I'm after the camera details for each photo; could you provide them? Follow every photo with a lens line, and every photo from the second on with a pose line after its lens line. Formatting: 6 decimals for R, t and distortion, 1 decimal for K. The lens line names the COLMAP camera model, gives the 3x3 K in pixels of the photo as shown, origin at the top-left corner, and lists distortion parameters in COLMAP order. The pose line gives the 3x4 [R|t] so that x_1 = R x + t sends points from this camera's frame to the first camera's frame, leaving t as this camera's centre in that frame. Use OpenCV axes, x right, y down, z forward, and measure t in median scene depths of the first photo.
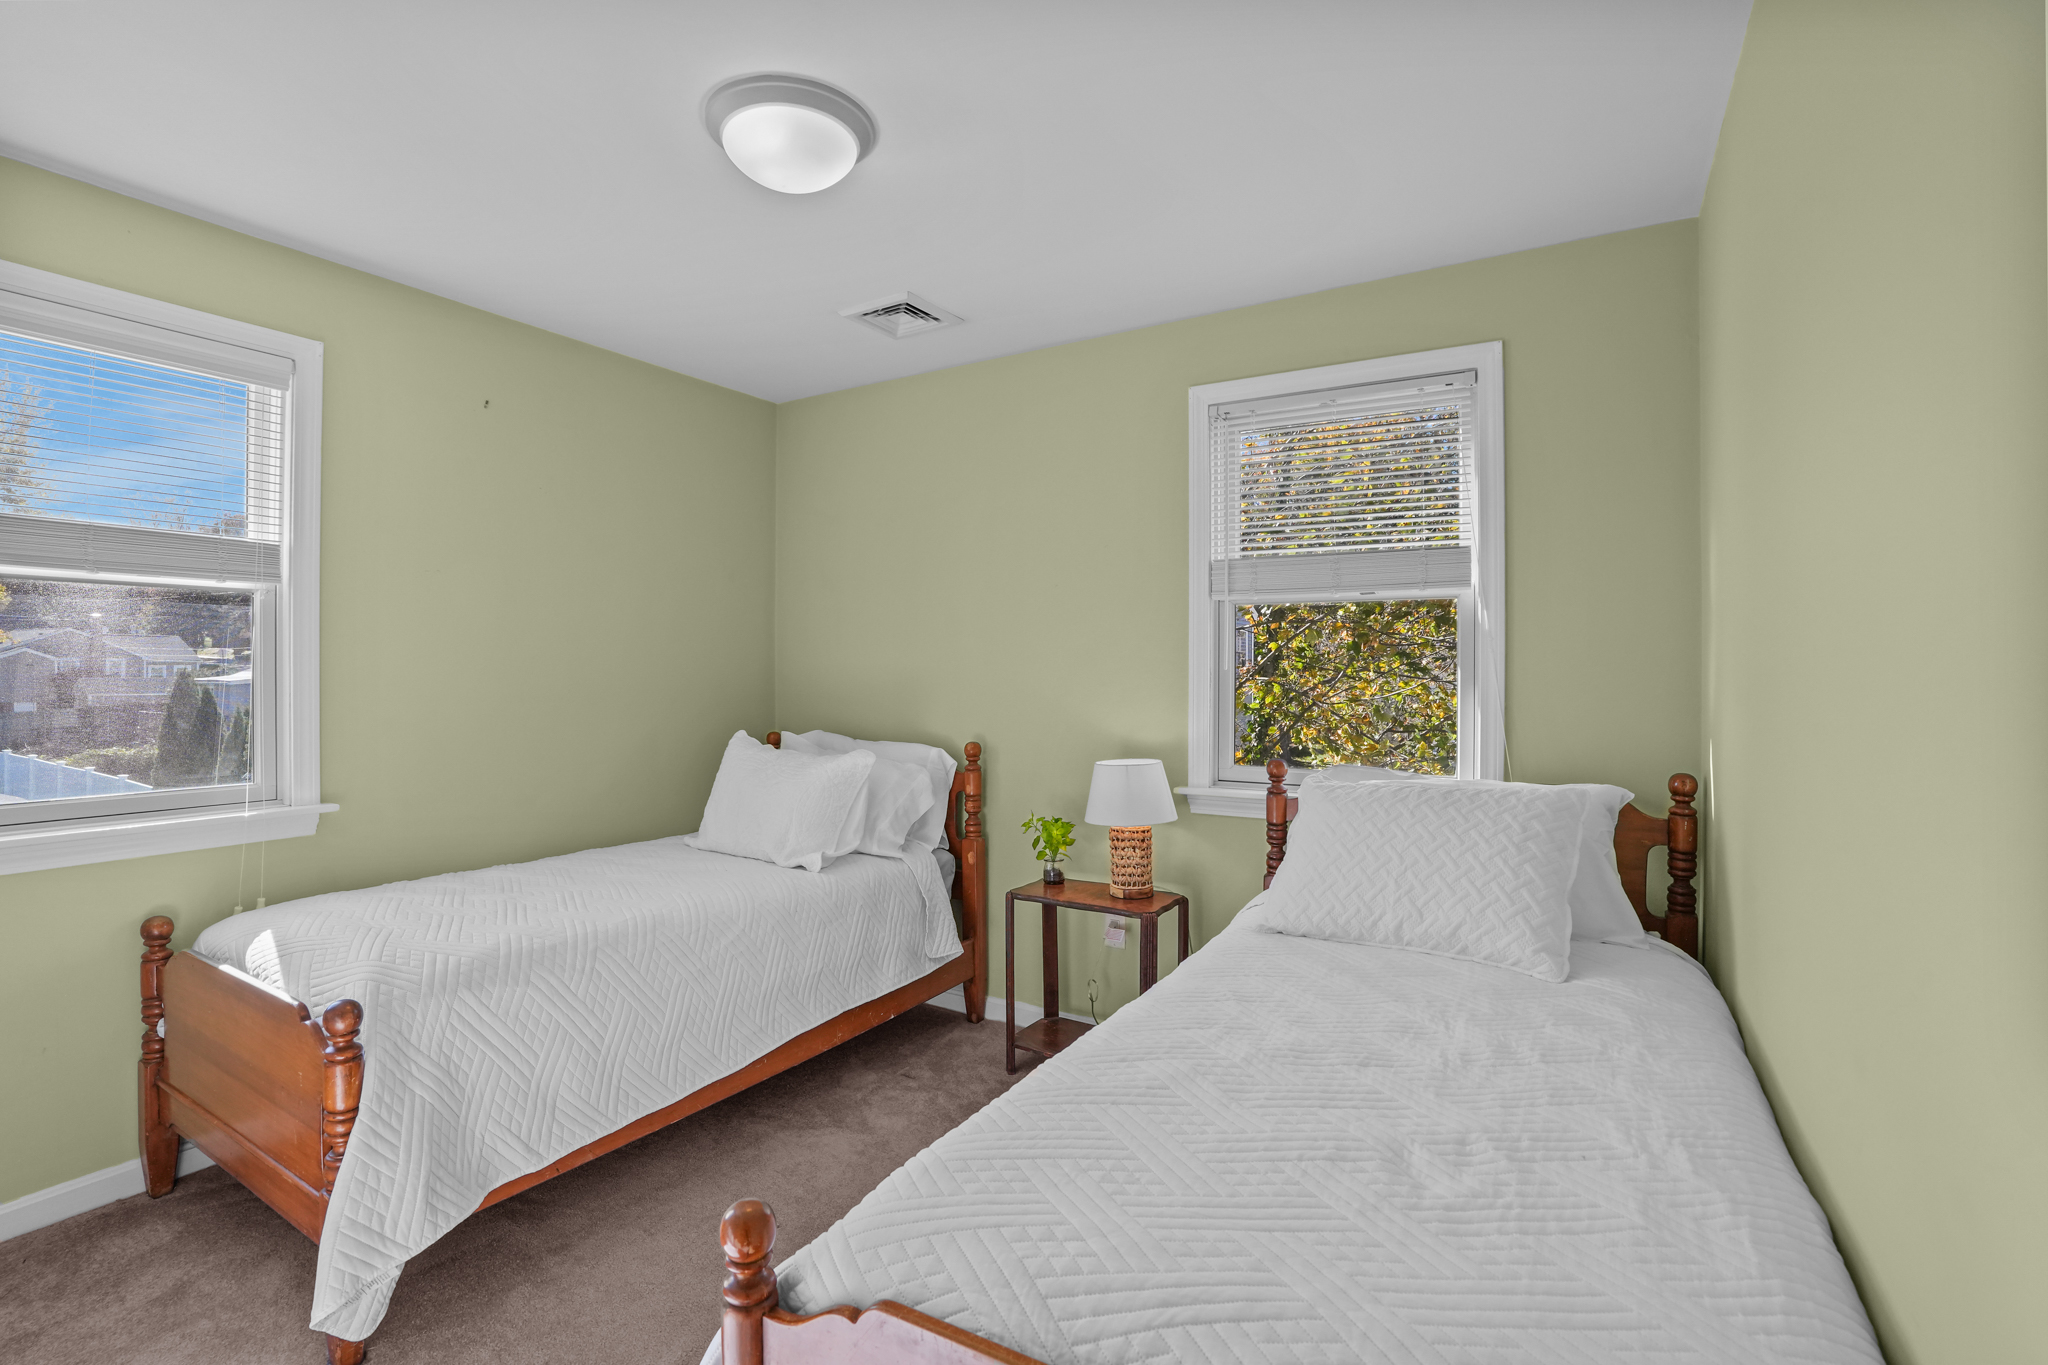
lens RADIAL K [[939.1, 0, 1020.0], [0, 939.1, 692.7], [0, 0, 1]] dist [-0.000809, 0.000020]
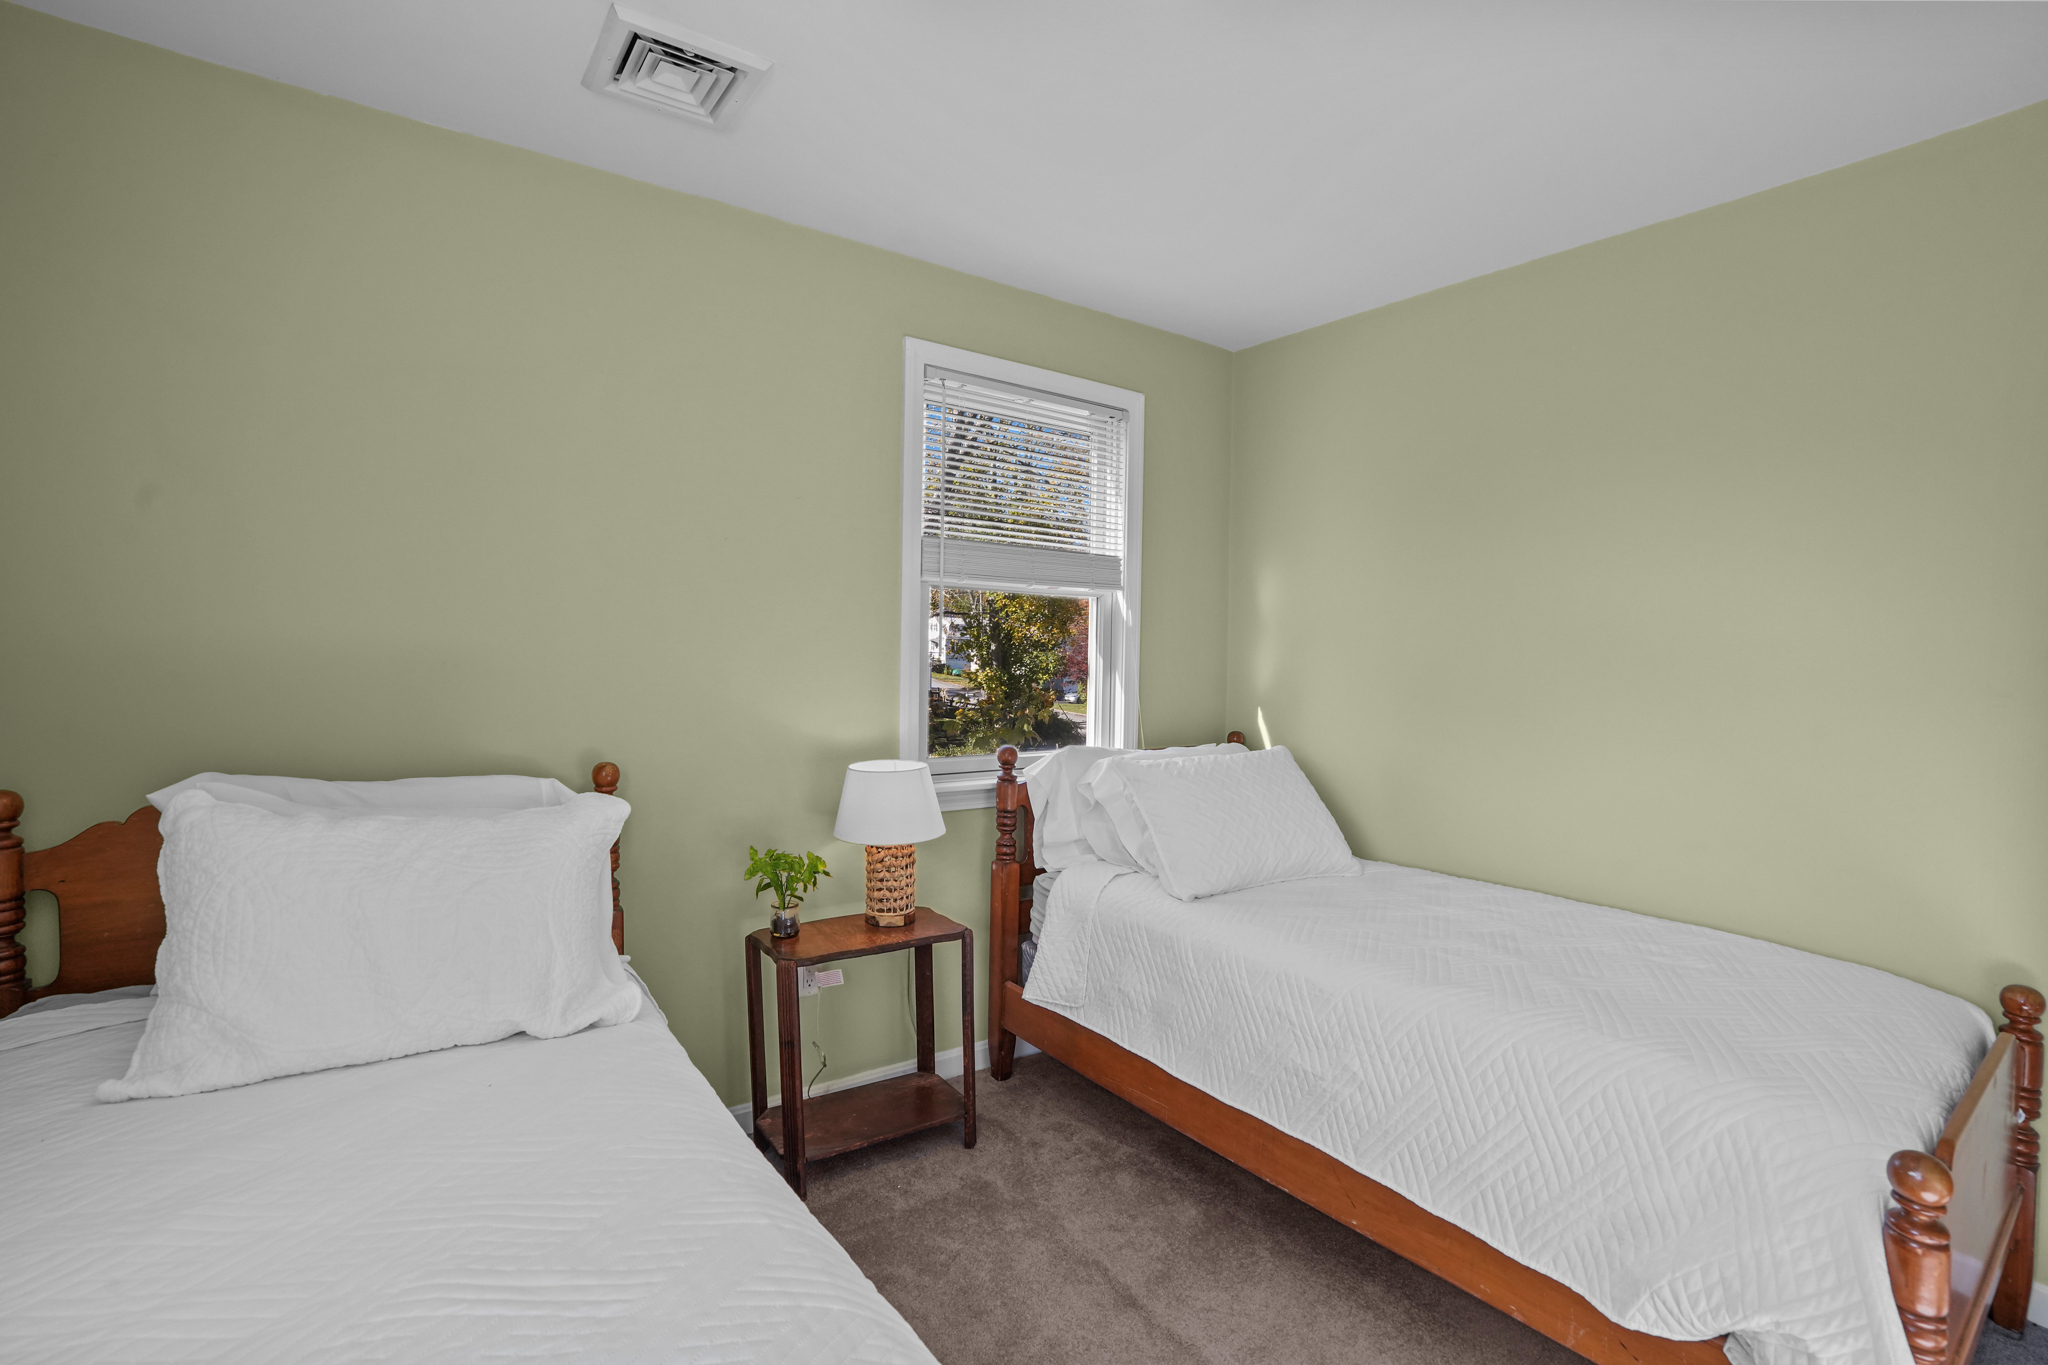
lens RADIAL K [[939.1, 0, 1020.0], [0, 939.1, 692.7], [0, 0, 1]] dist [-0.000809, 0.000020]
pose [[0.419012, -0.027742, 0.907557, -0.618719], [0.010592, 0.999614, 0.025666, -0.011622], [-0.907919, -0.001141, 0.419144, 0.560132]]
